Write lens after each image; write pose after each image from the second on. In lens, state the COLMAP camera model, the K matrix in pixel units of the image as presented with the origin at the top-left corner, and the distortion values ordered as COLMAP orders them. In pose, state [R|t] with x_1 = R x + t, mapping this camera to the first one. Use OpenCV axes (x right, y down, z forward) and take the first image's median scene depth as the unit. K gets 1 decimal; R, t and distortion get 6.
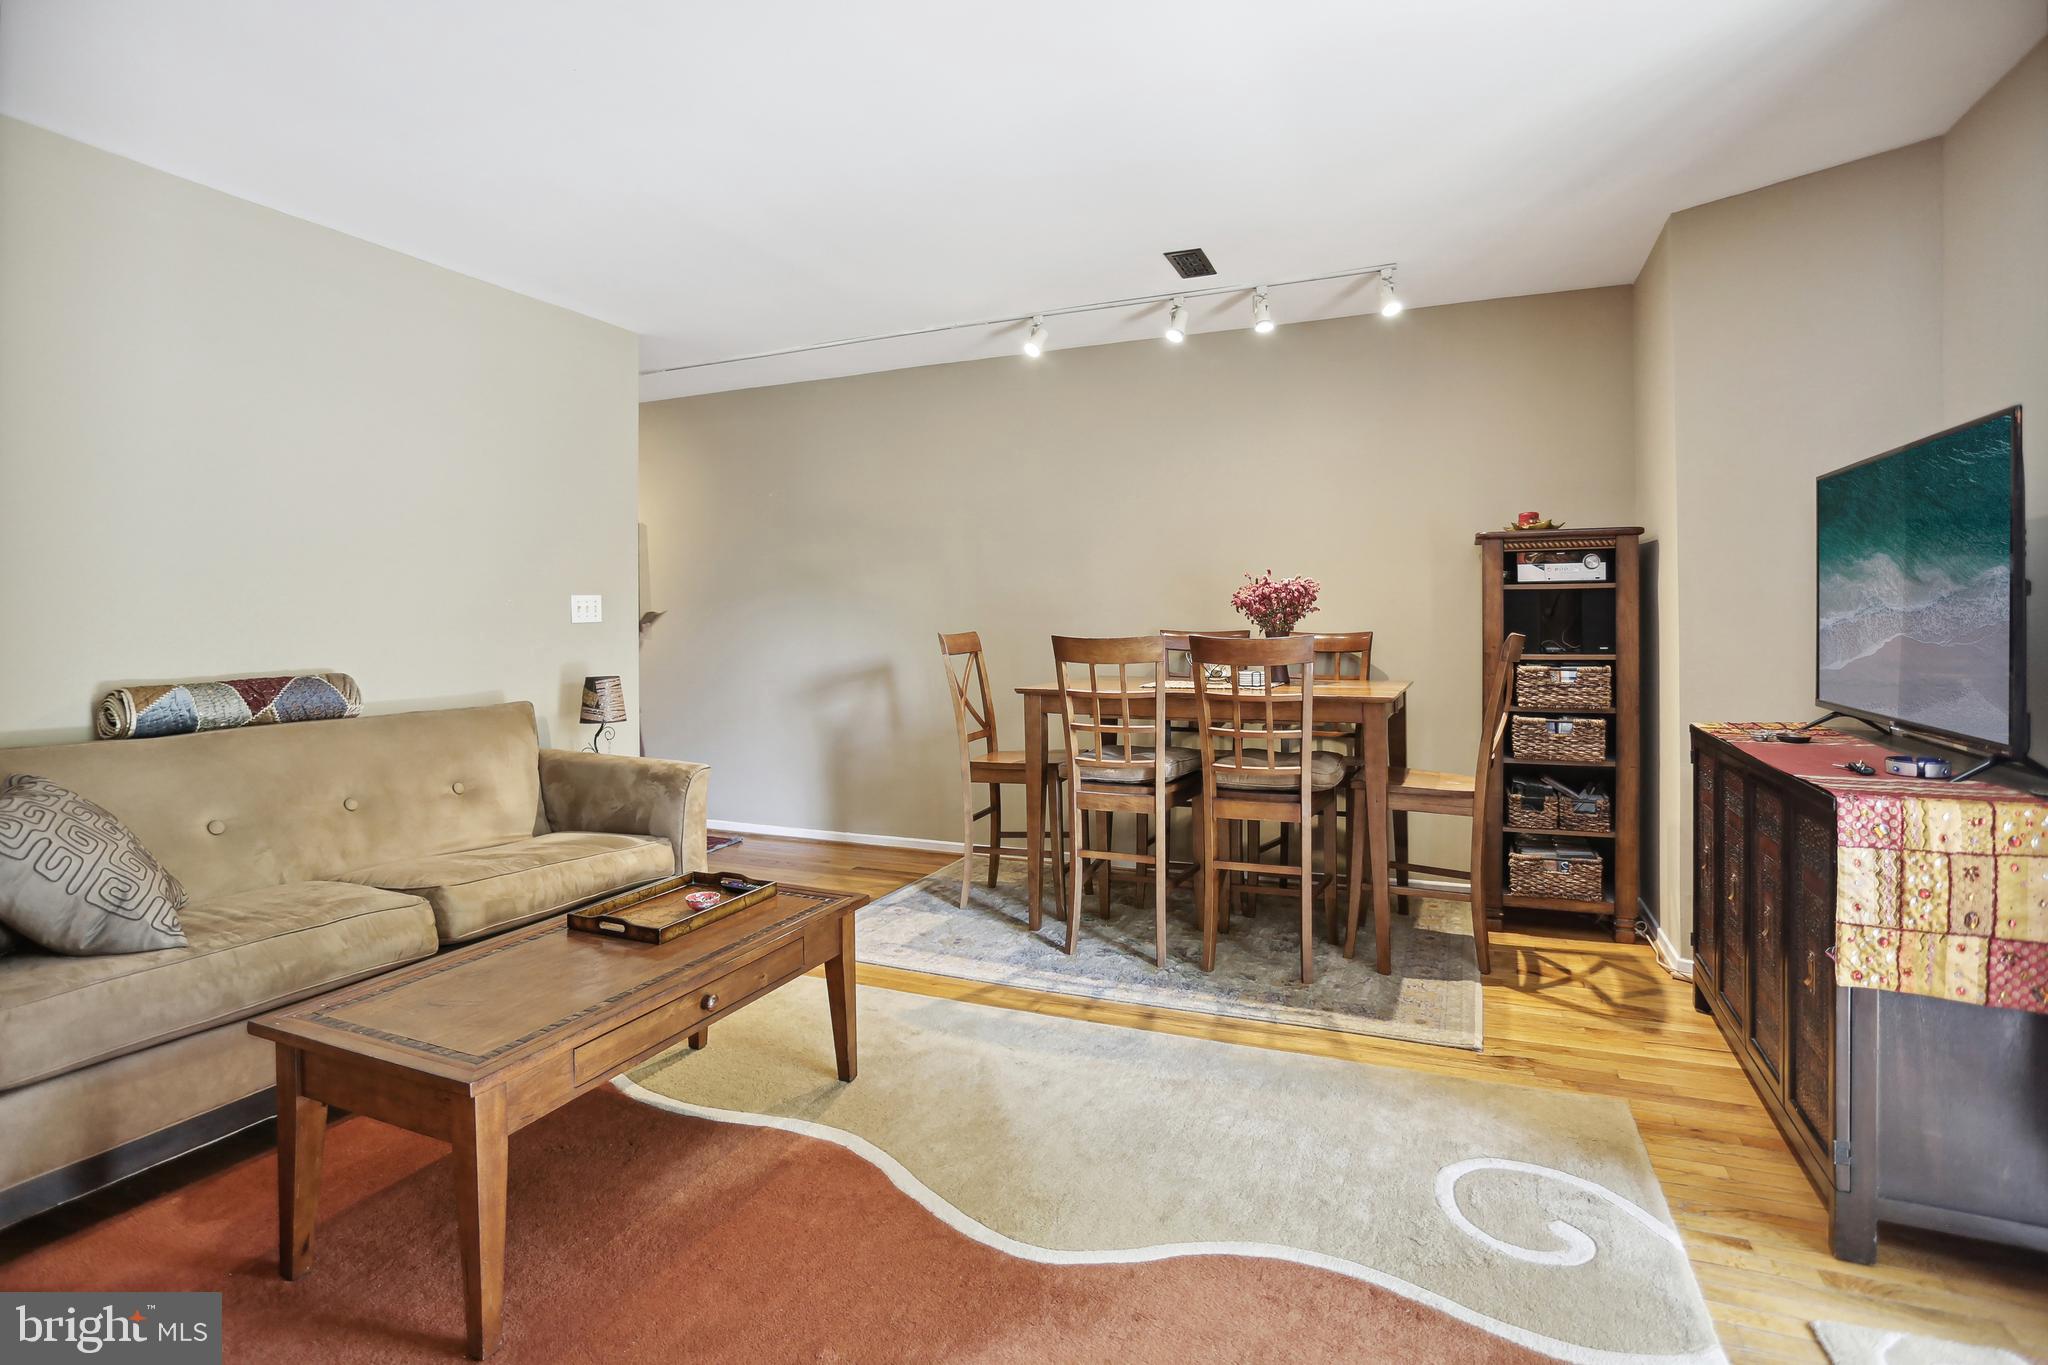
lens RADIAL K [[1022.4, 0, 941.1], [0, 1022.4, 612.3], [0, 0, 1]] dist [-0.022221, 0.002127]
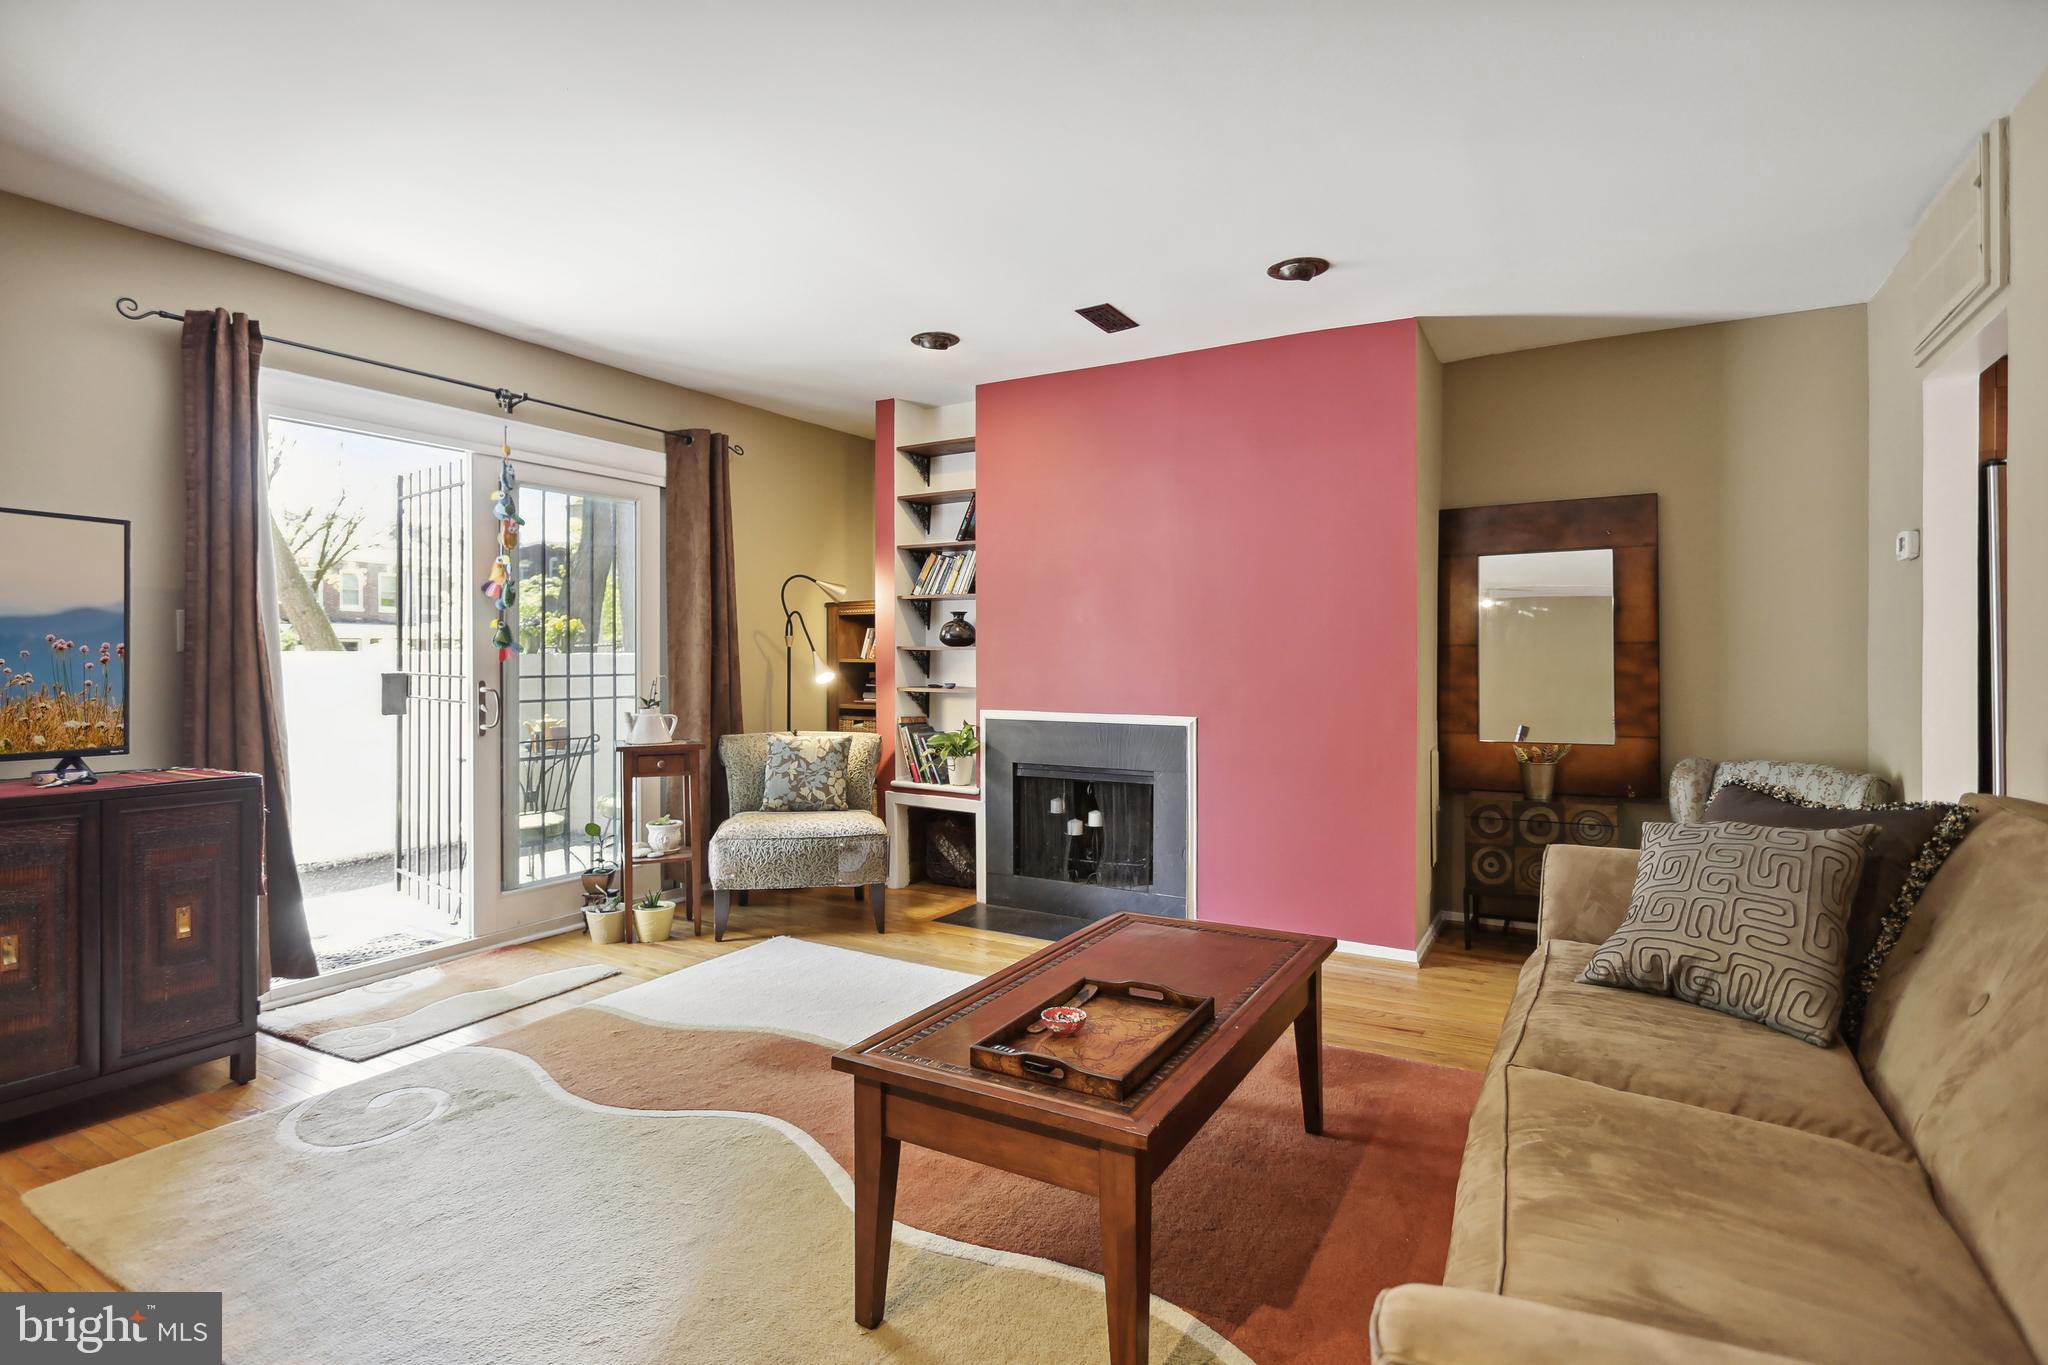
lens RADIAL K [[1005.1, 0, 1030.9], [0, 1005.1, 651.5], [0, 0, 1]] dist [-0.000451, 0.000208]
pose [[-0.992929, 0.003971, 0.118643, -0.230177], [0.002100, 0.999871, -0.015893, 0.009918], [-0.118691, -0.015532, -0.992810, 1.200830]]
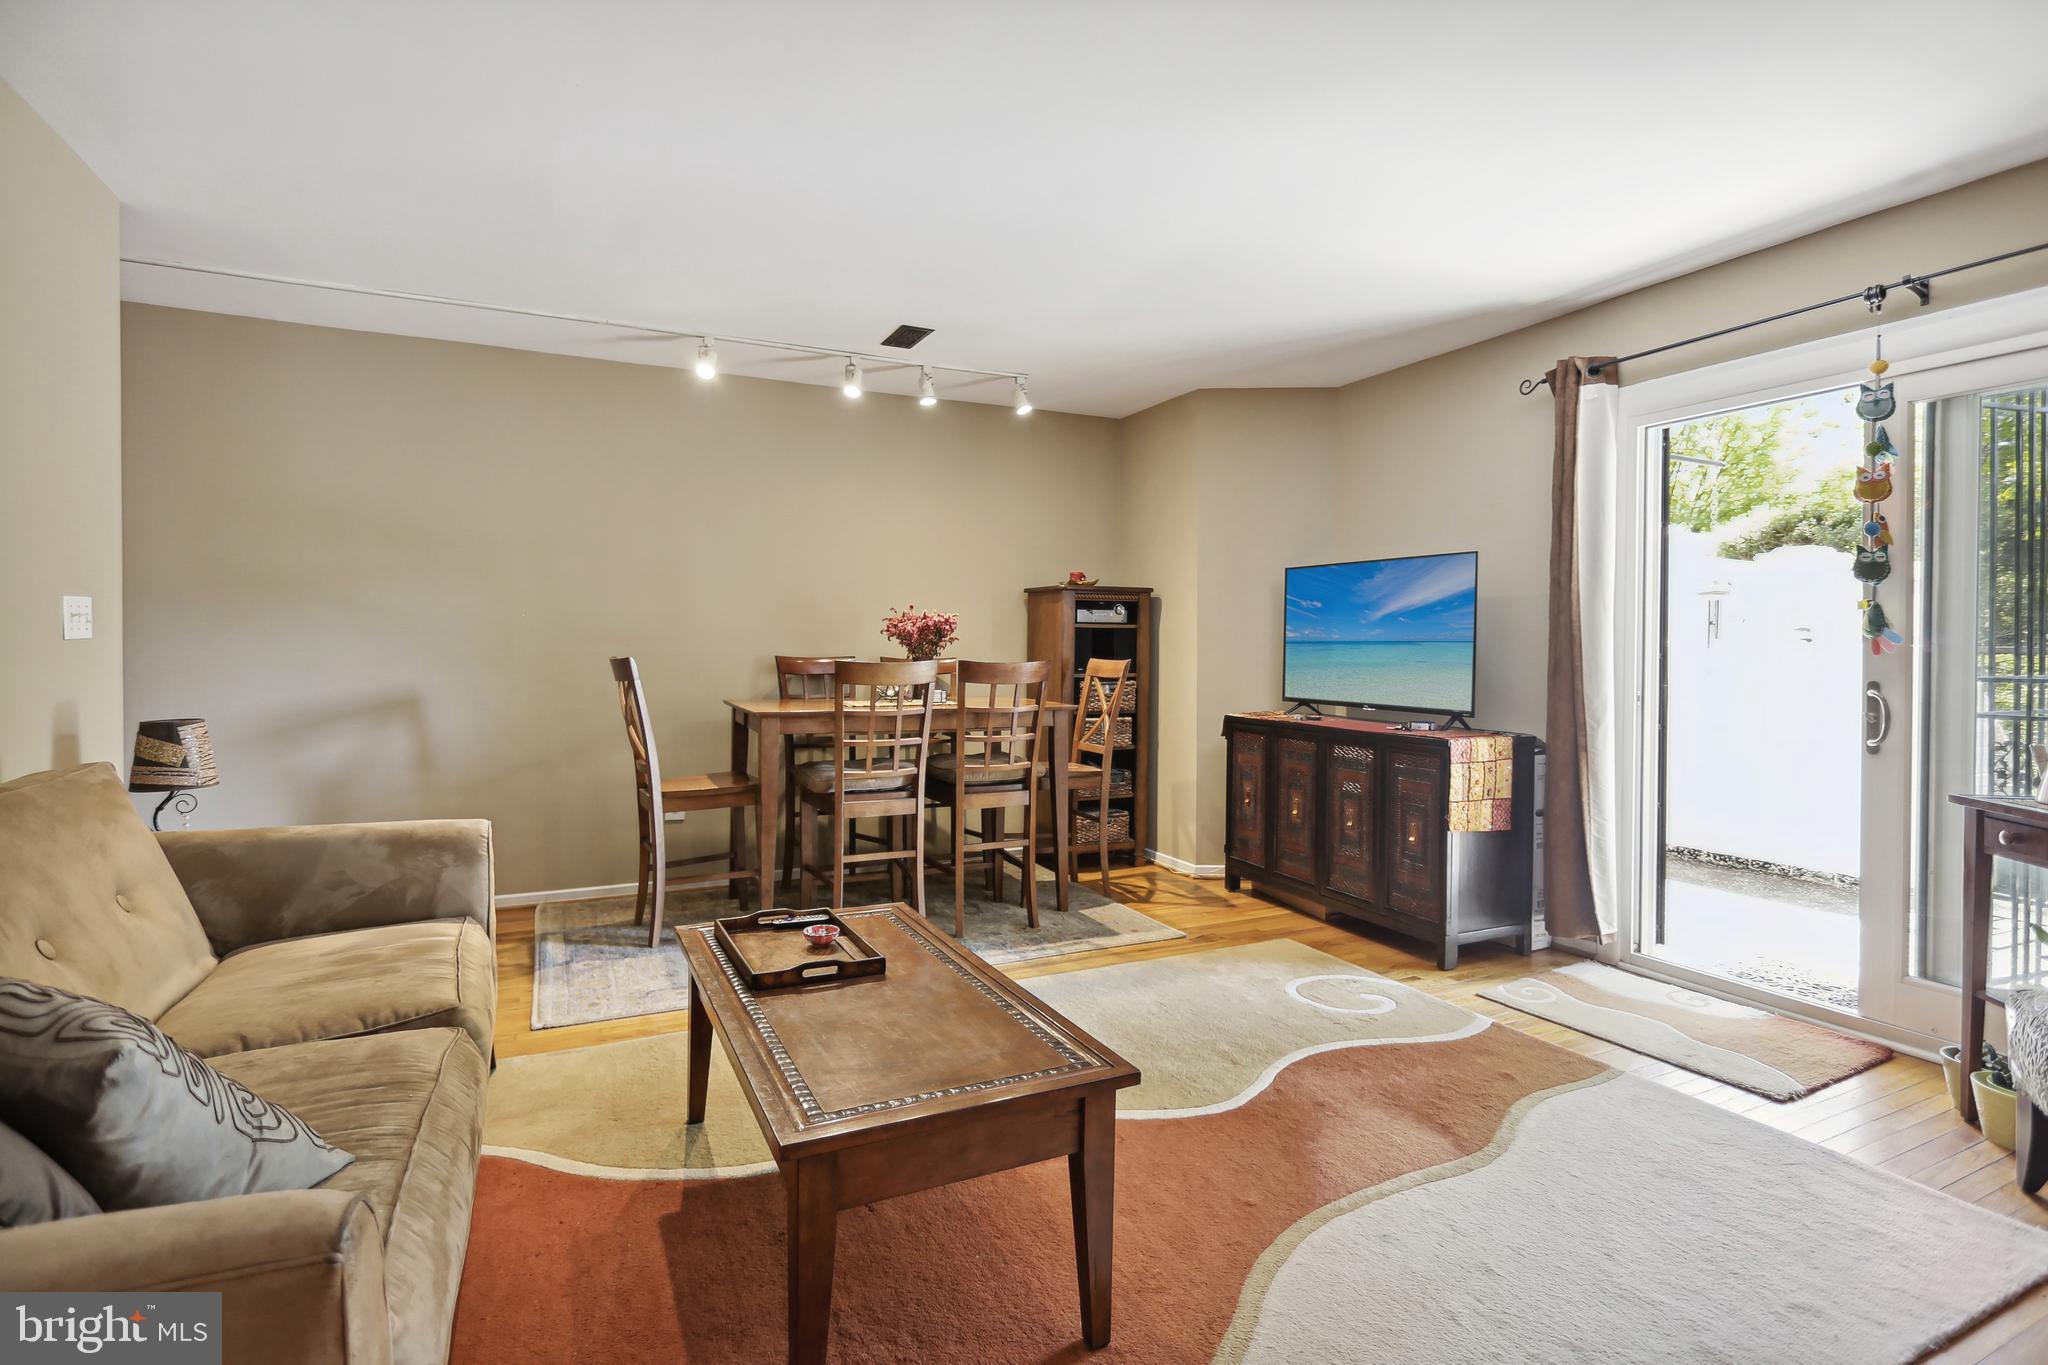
lens RADIAL K [[1005.1, 0, 1030.9], [0, 1005.1, 651.5], [0, 0, 1]] dist [-0.000451, 0.000208]
pose [[0.653051, 0.007454, 0.757278, -0.583751], [-0.015961, 0.999865, 0.003922, 0.007221], [-0.757146, -0.014648, 0.653081, 0.163088]]
